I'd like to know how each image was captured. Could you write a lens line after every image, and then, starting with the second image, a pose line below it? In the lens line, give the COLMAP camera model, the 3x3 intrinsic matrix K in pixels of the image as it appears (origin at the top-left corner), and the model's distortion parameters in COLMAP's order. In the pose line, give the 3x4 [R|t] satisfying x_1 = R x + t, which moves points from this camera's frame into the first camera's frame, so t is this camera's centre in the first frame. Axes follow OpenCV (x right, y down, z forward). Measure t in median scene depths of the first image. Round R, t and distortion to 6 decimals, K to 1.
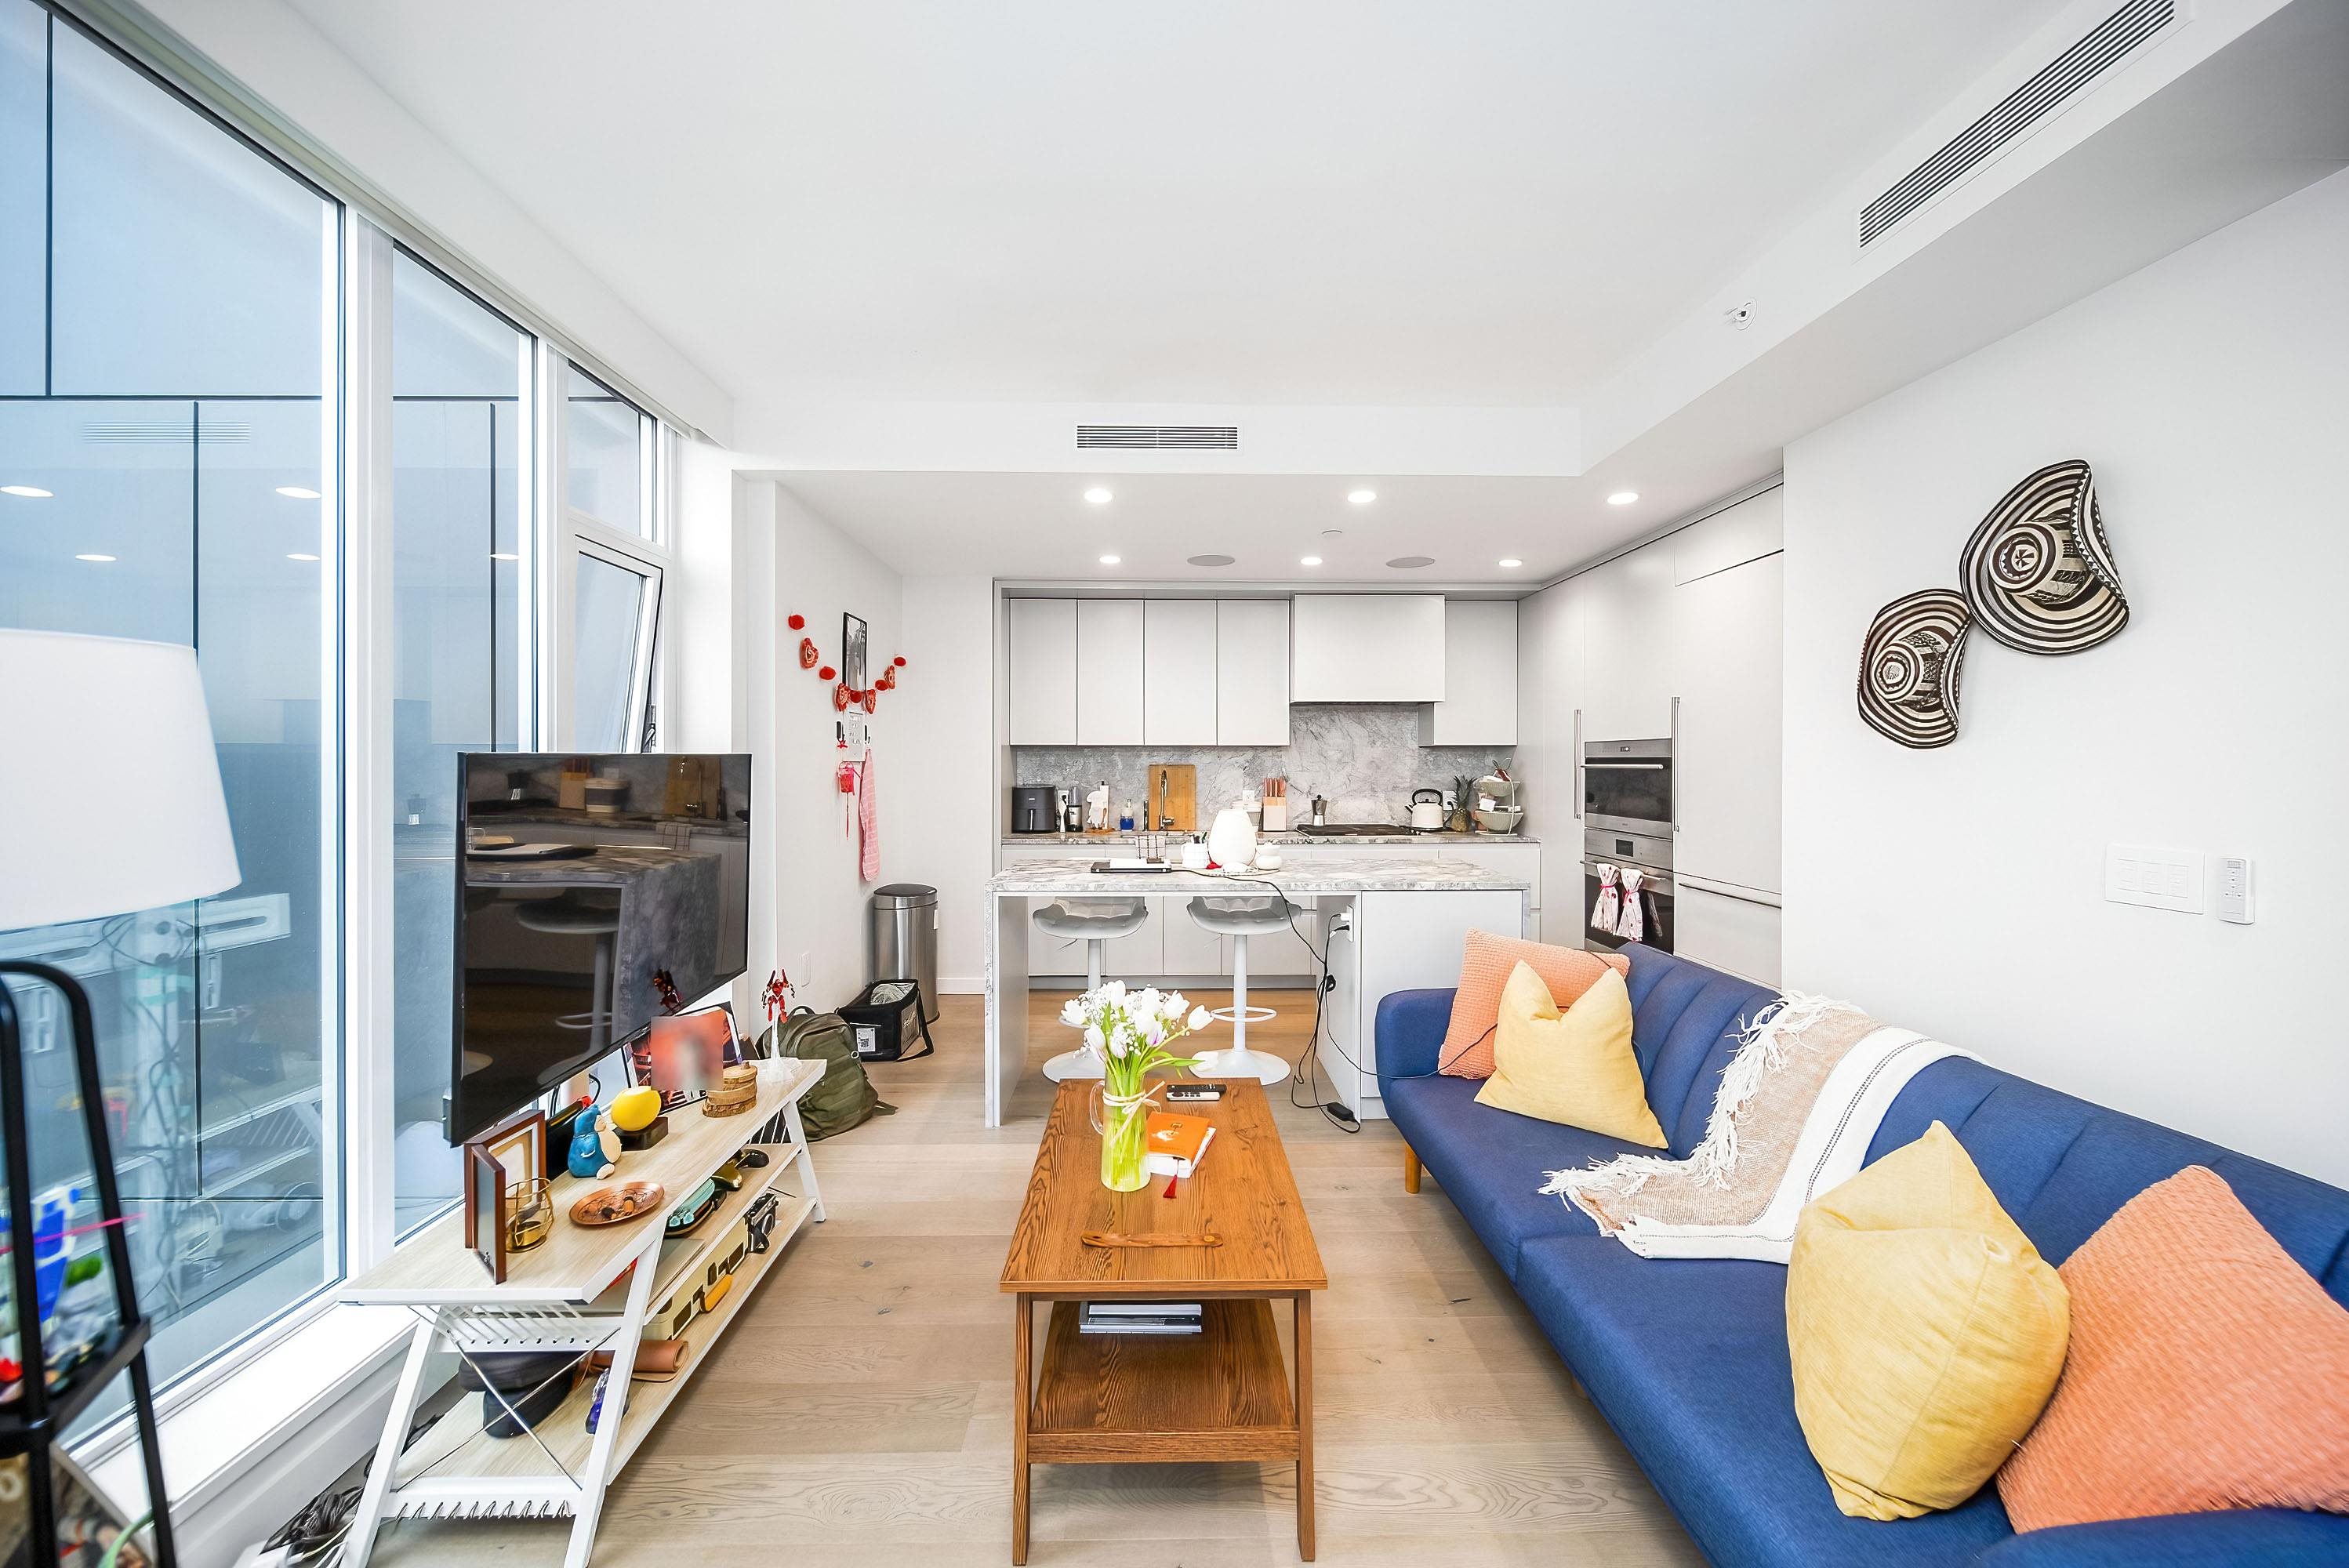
lens RADIAL K [[826.6, 0, 1182.3], [0, 826.6, 790.2], [0, 0, 1]] dist [-0.000453, -0.001748]
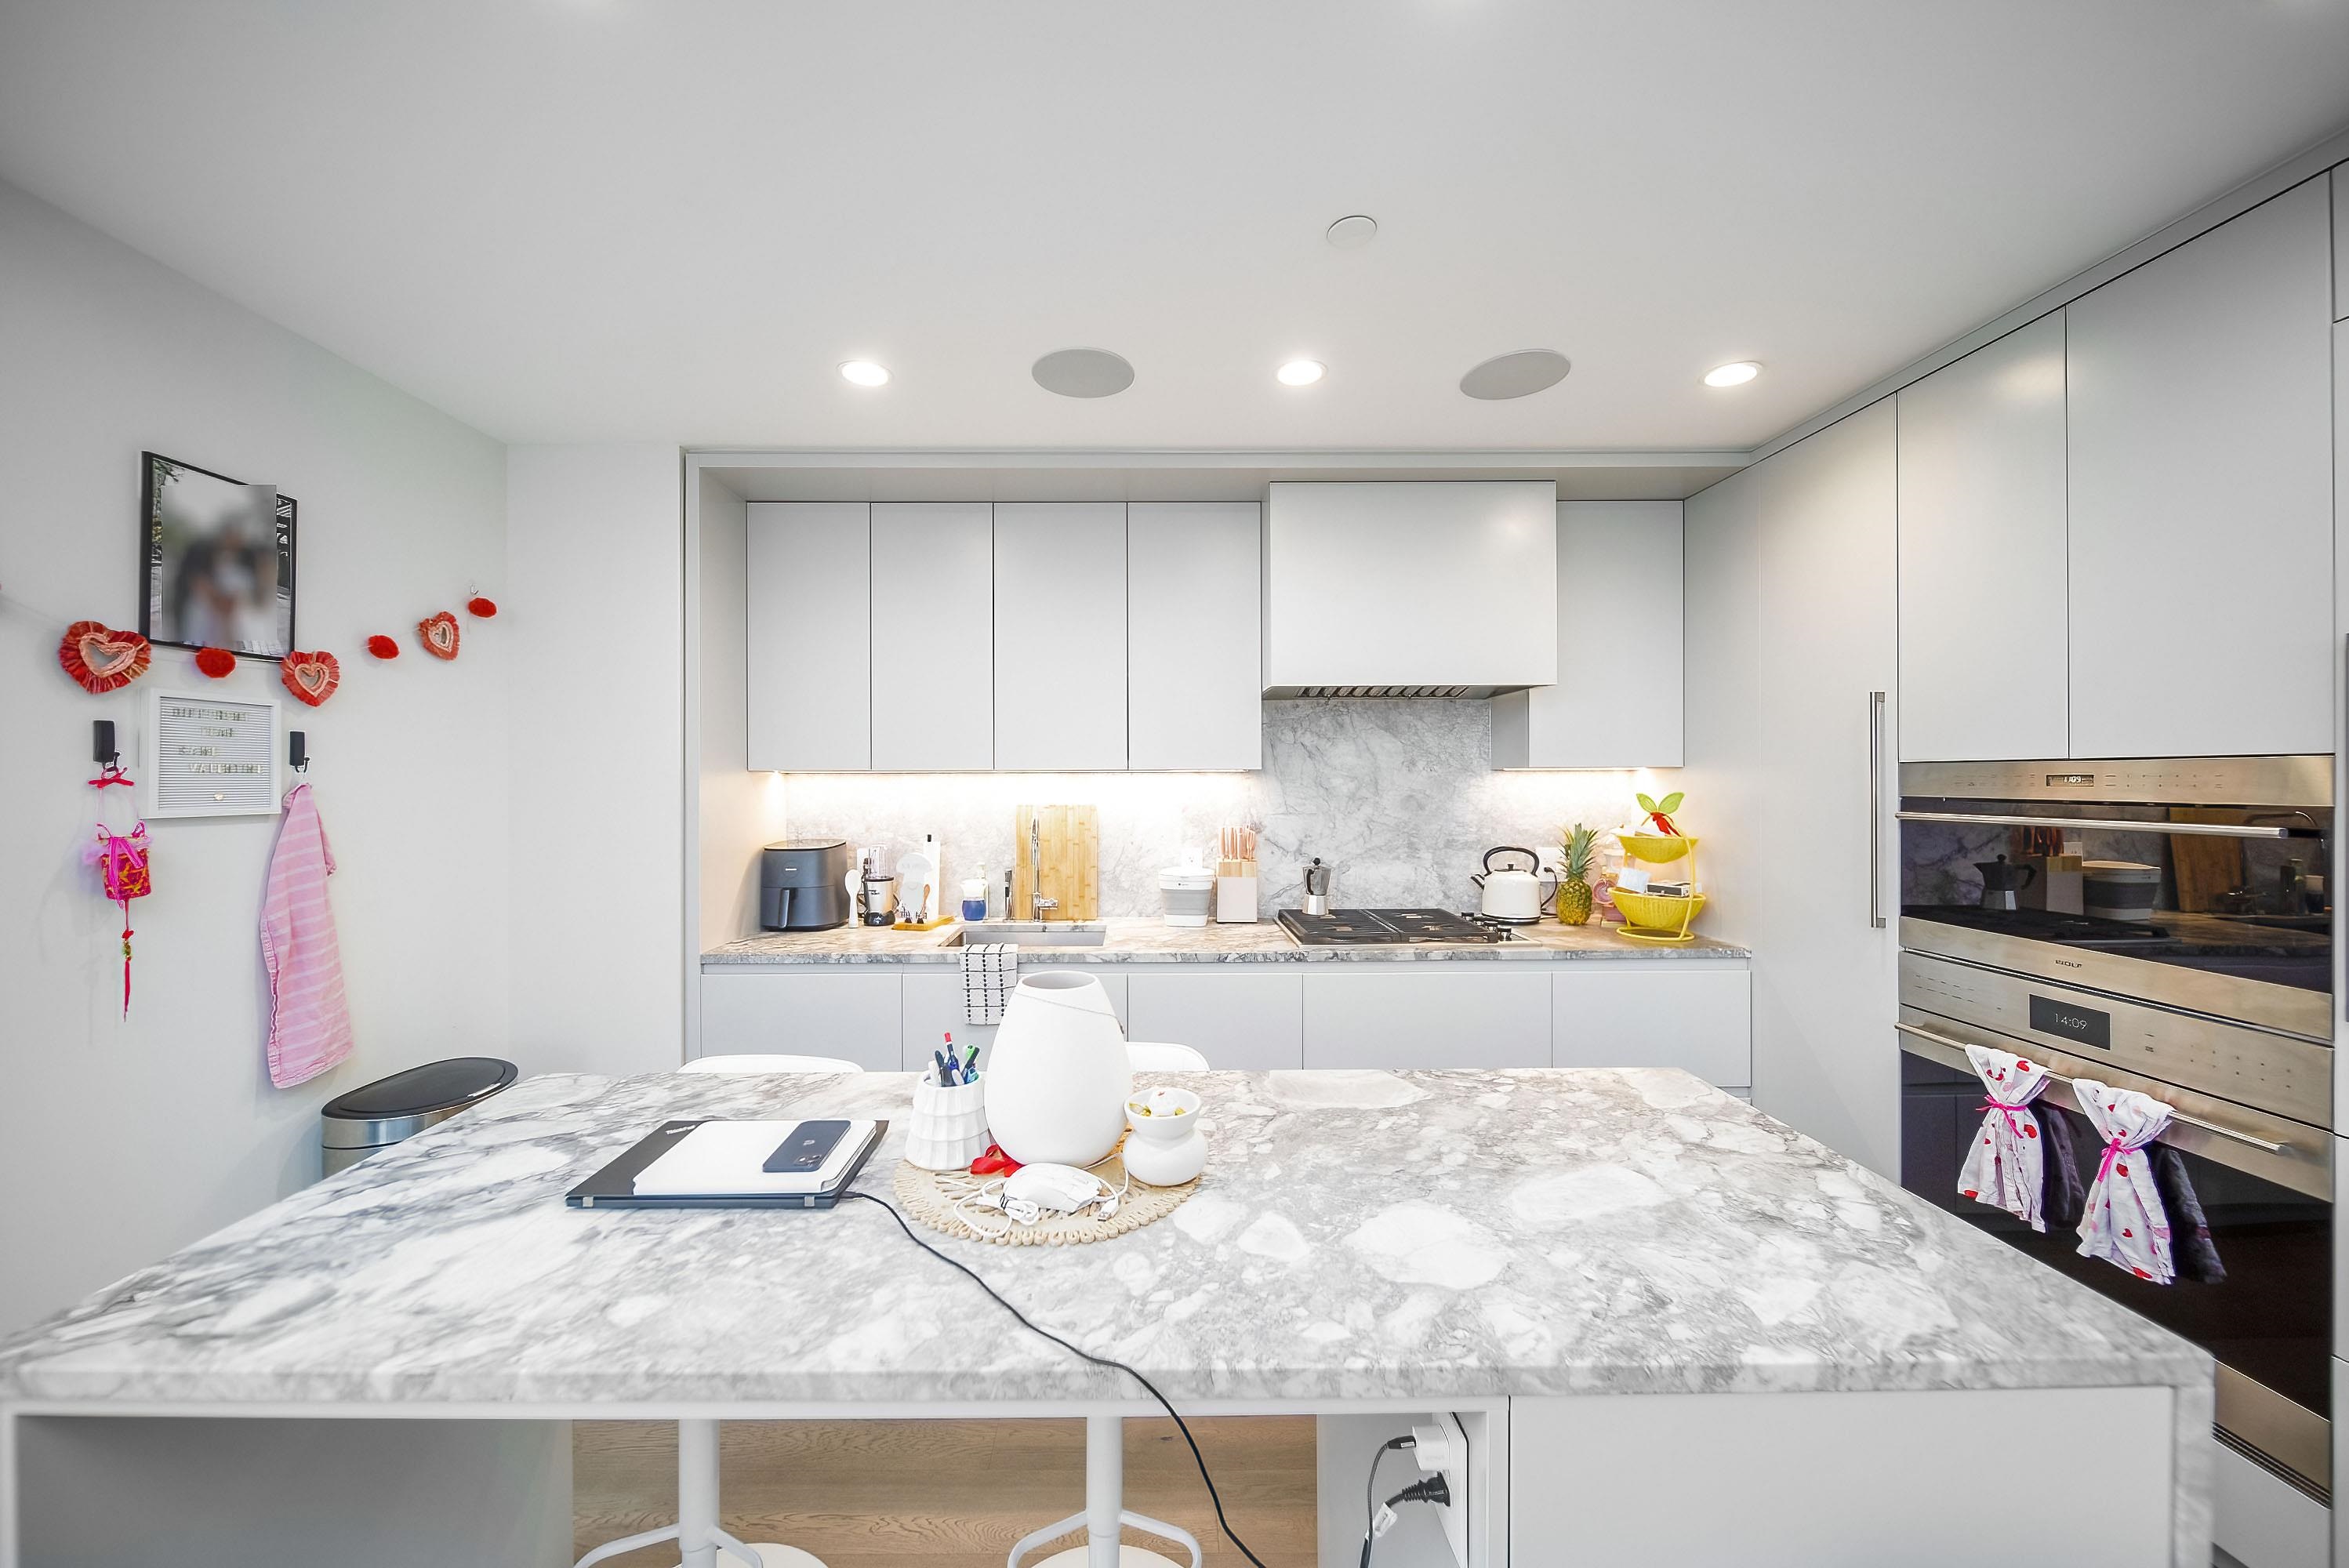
lens RADIAL K [[844.0, 0, 1149.7], [0, 844.0, 780.0], [0, 0, 1]] dist [-0.010577, -0.000170]
pose [[0.999662, -0.003585, -0.025748, 0.069866], [0.002713, 0.999424, -0.033832, -0.028569], [0.025855, 0.033751, 0.999096, 0.440202]]
